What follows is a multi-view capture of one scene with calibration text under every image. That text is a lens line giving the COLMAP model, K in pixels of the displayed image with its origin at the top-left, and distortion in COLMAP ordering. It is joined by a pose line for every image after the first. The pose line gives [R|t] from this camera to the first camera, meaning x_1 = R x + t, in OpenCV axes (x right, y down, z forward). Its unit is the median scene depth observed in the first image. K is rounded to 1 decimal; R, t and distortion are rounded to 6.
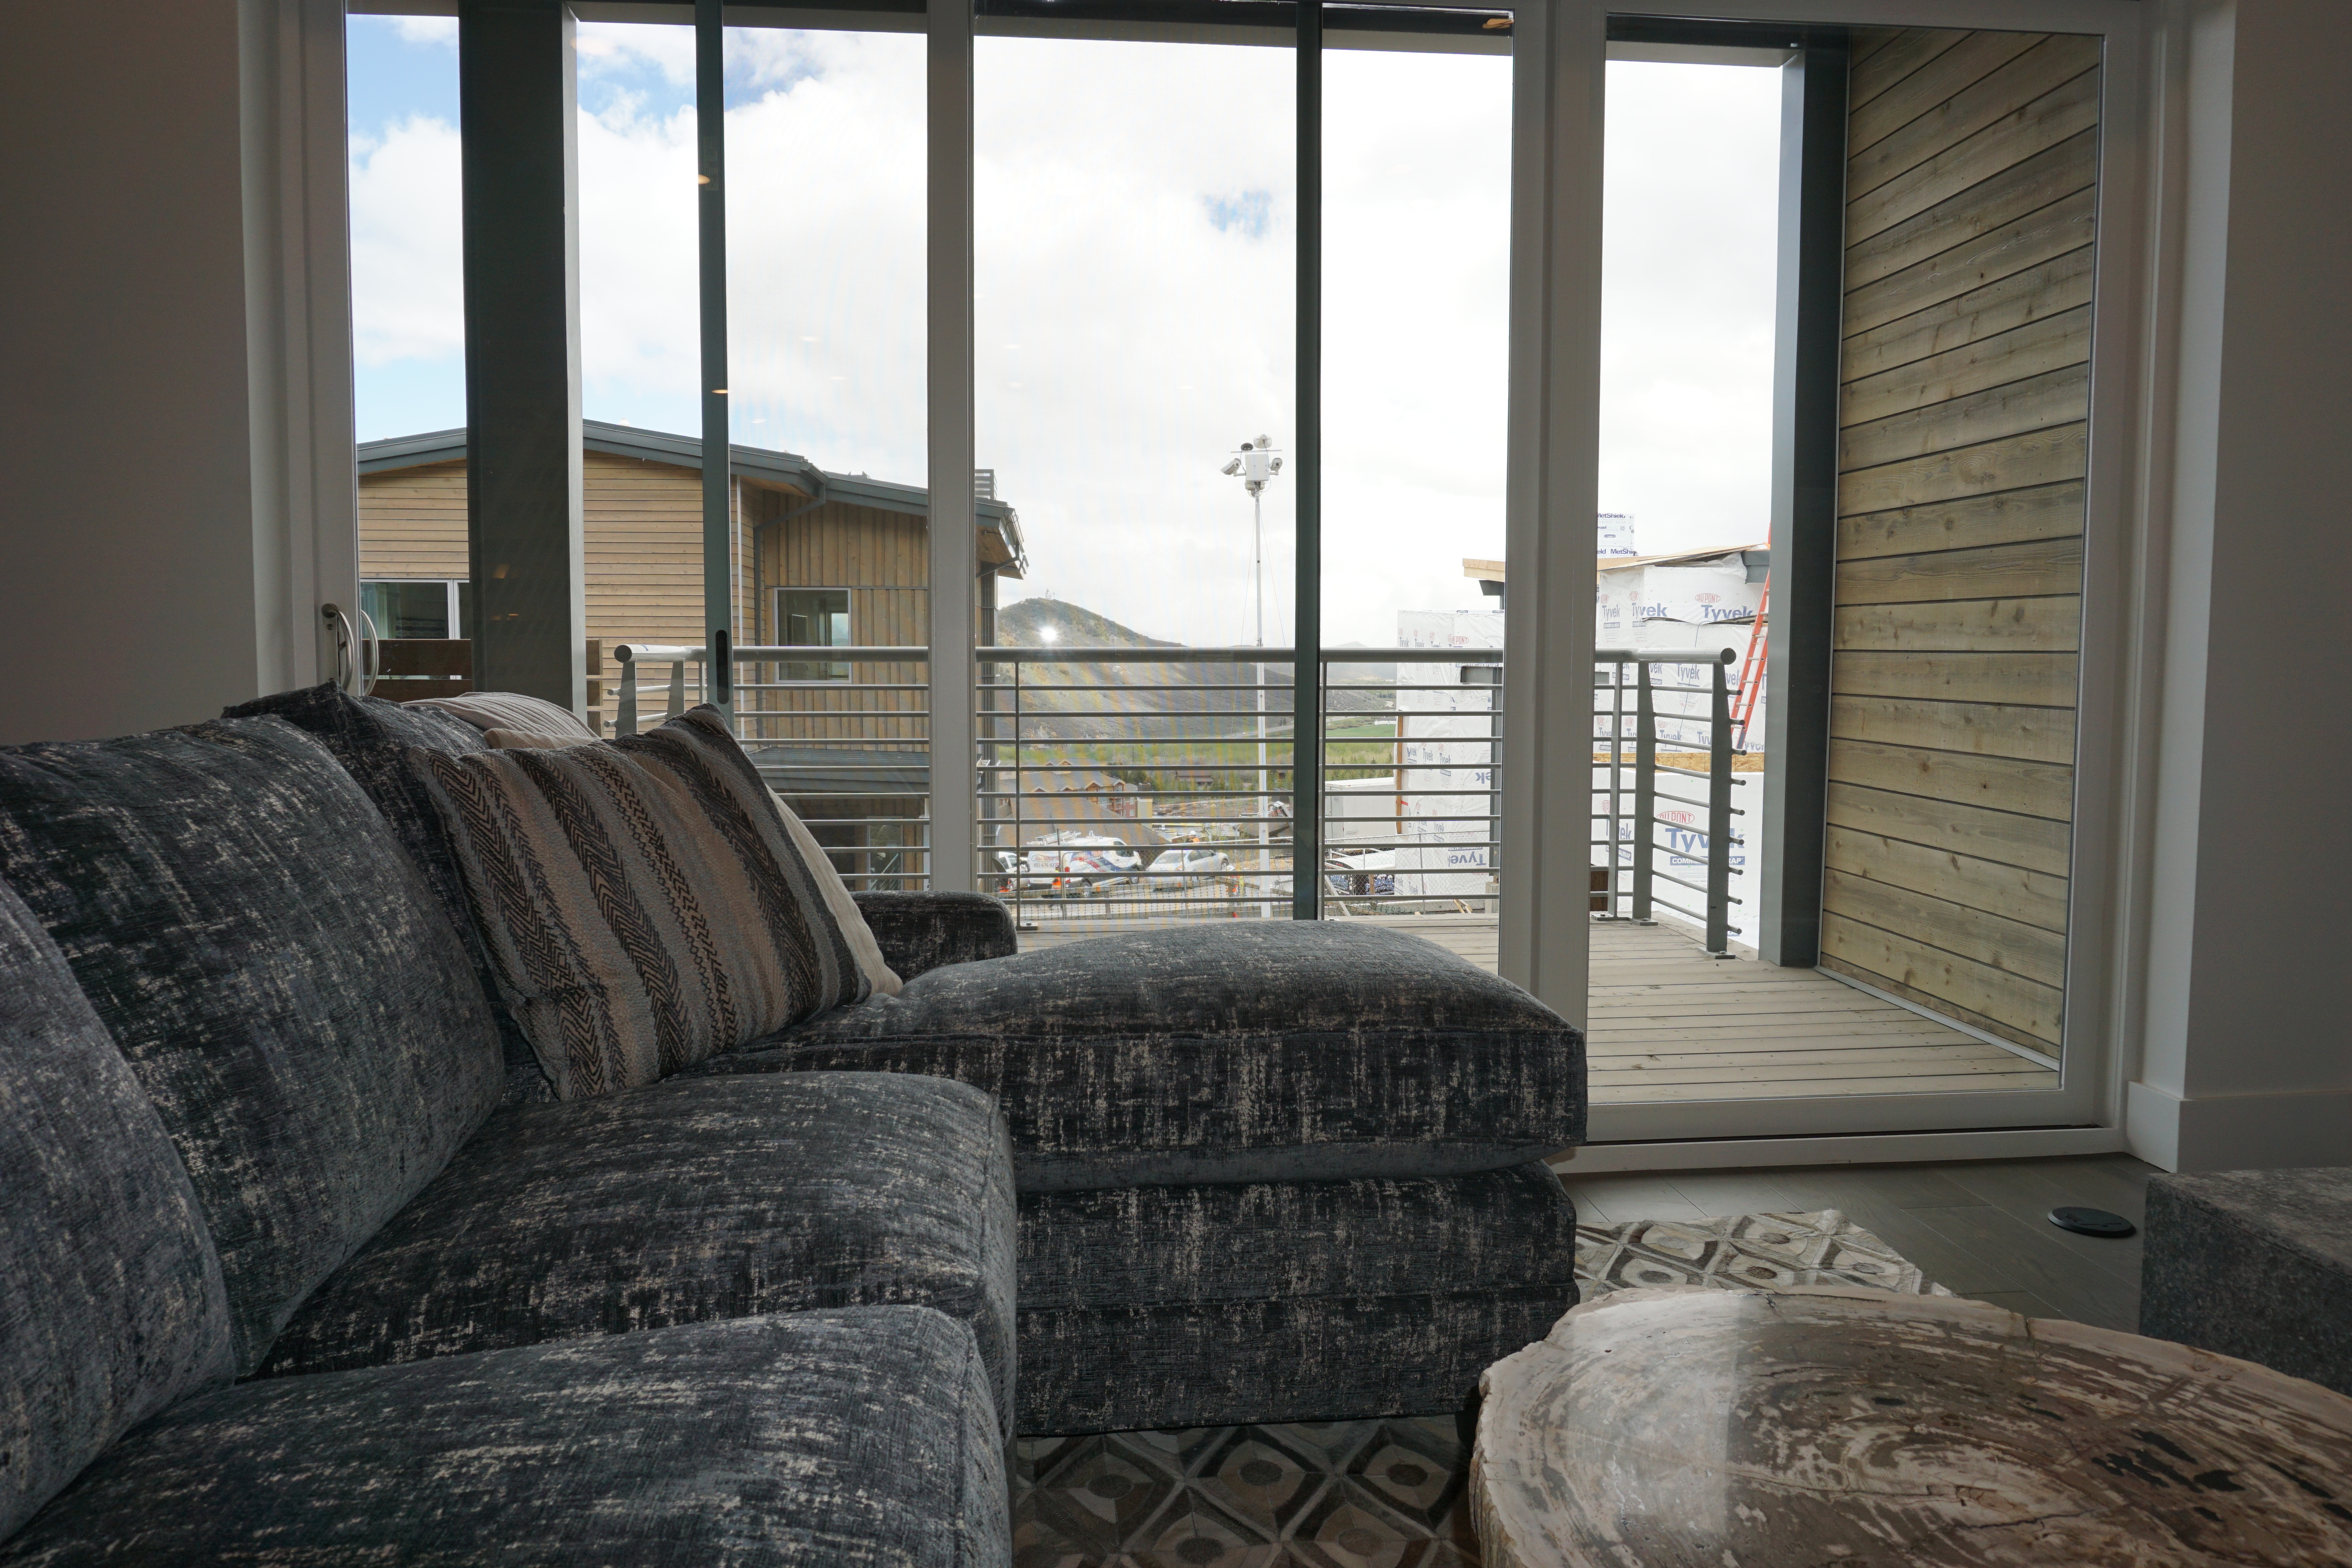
lens RADIAL K [[1584.7, 0, 1199.1], [0, 1584.7, 760.1], [0, 0, 1]] dist [-0.012790, 0.018892]
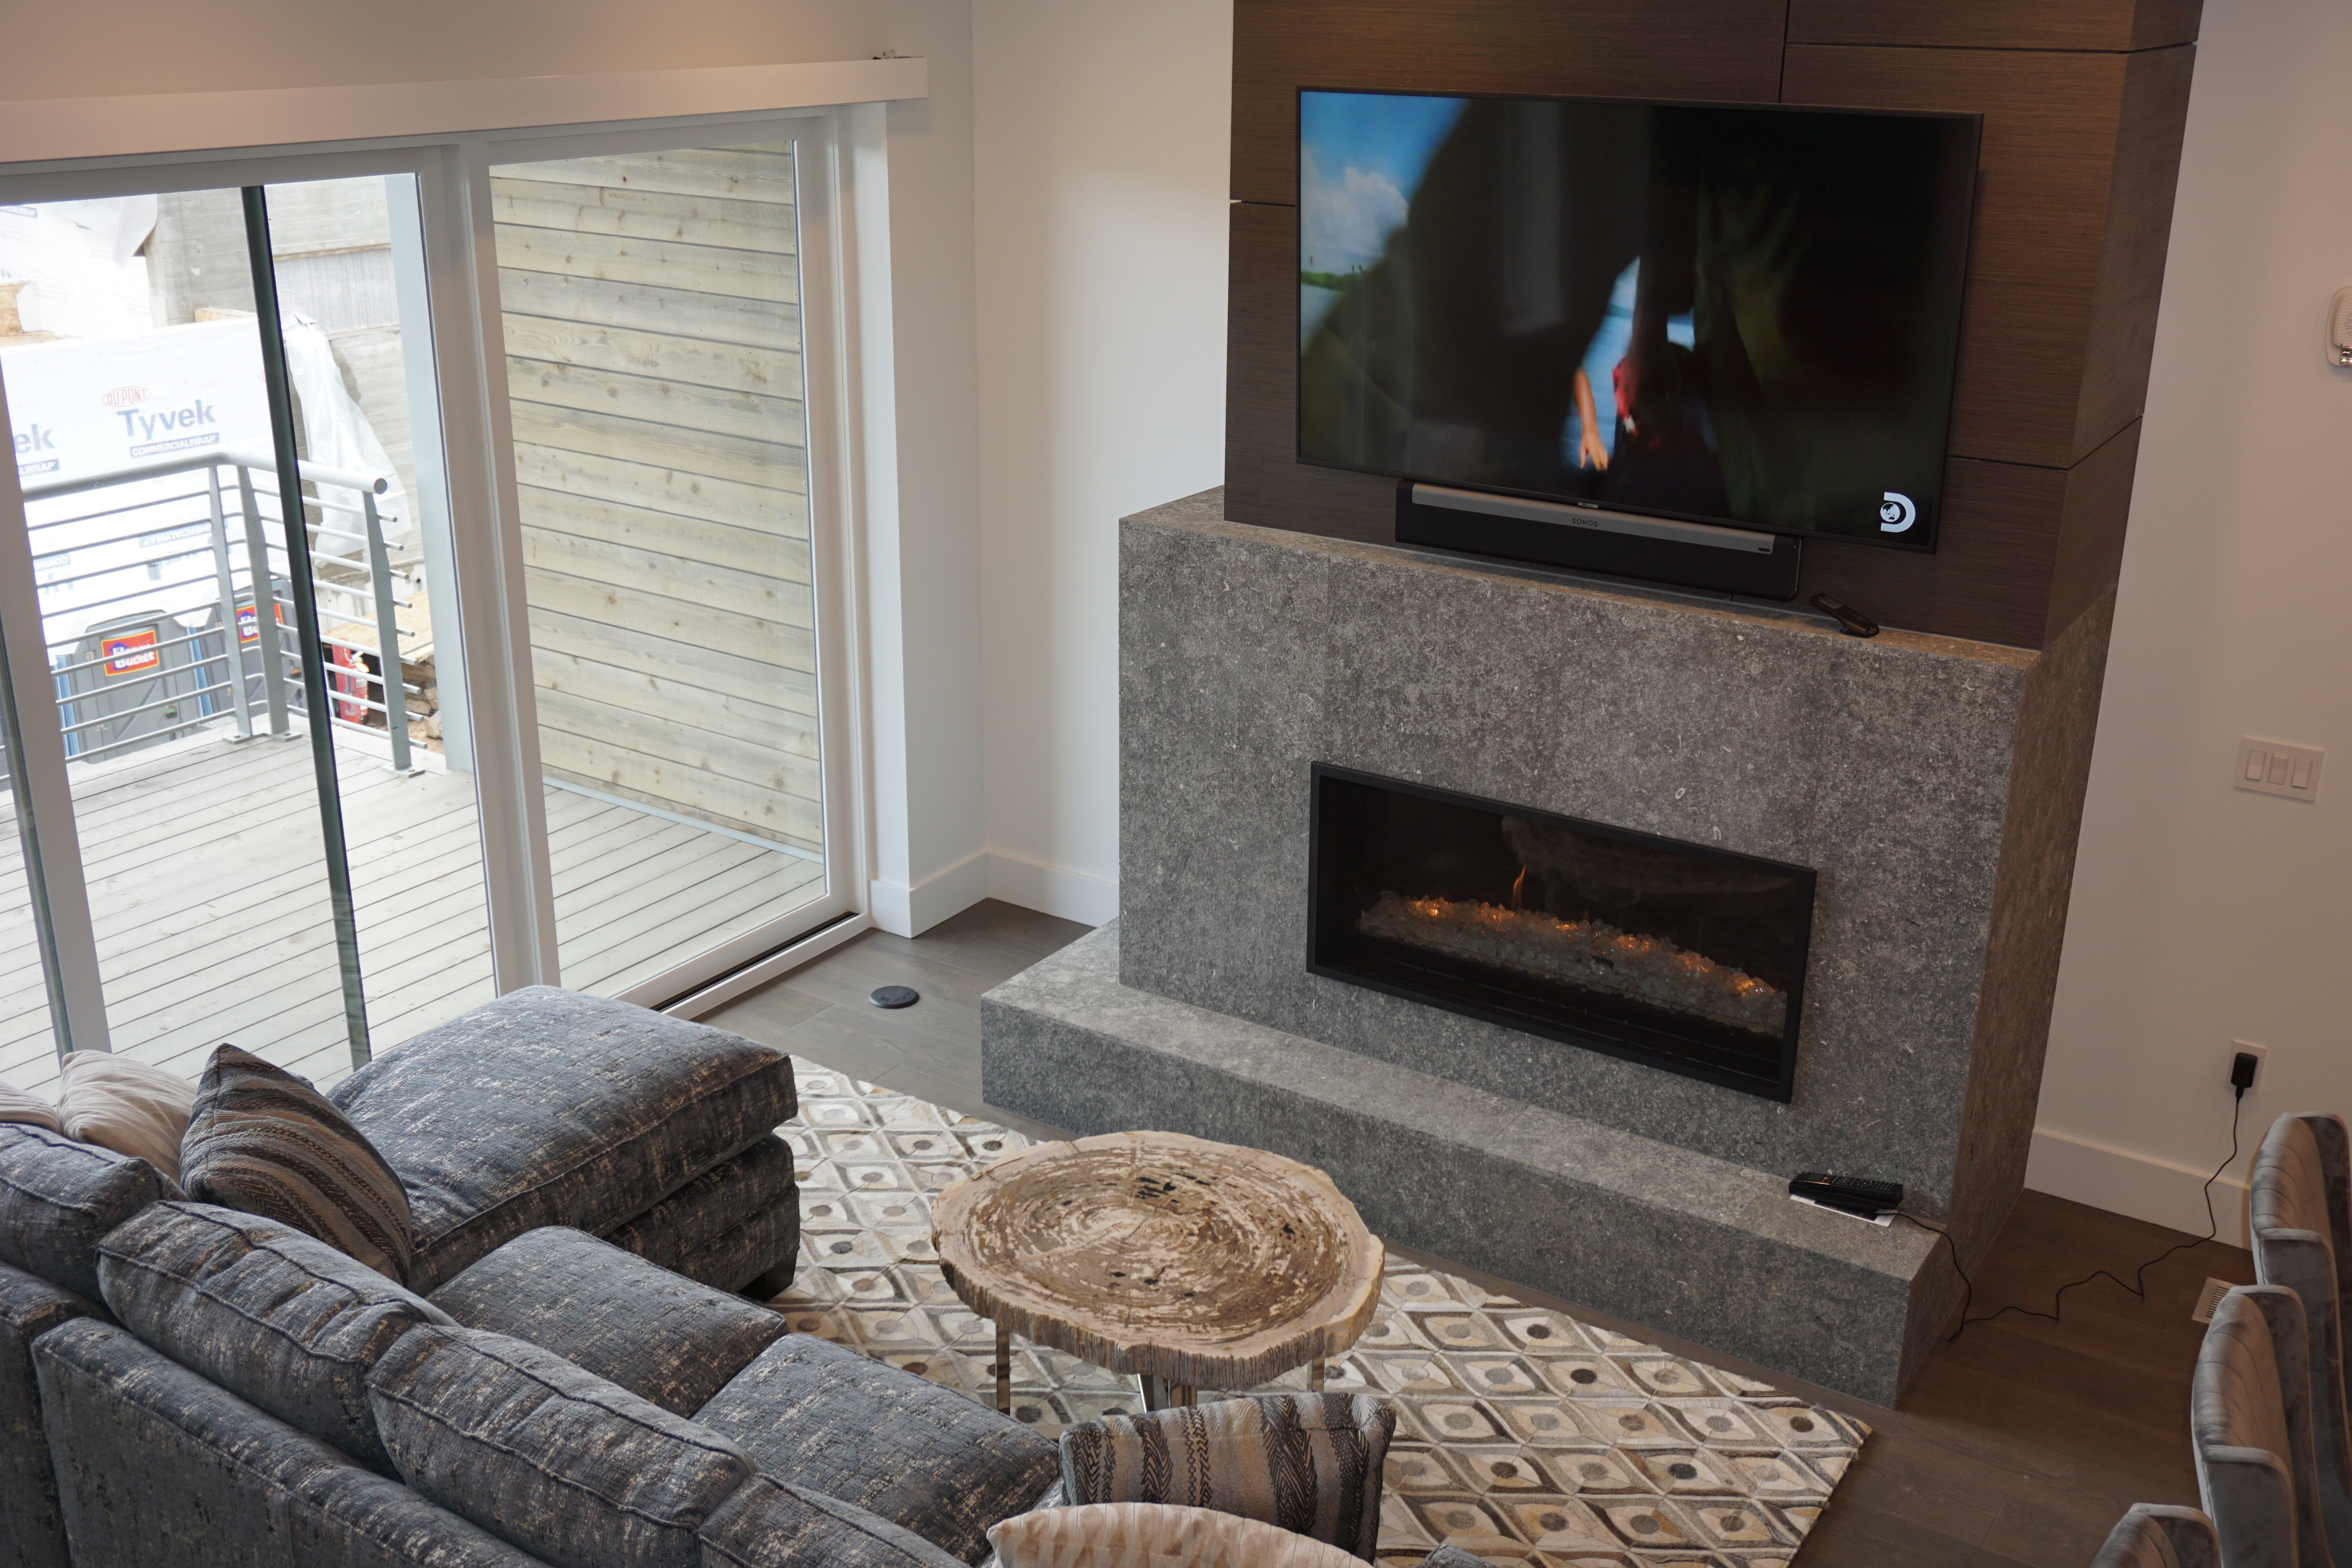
lens RADIAL K [[2271.1, 0, 1185.7], [0, 2271.1, 790.7], [0, 0, 1]] dist [0.017773, 0.000000]
pose [[0.630261, -0.264387, 0.729980, -0.535414], [0.040248, 0.950093, 0.309359, -0.372970], [-0.775339, -0.165596, 0.609448, -0.352968]]
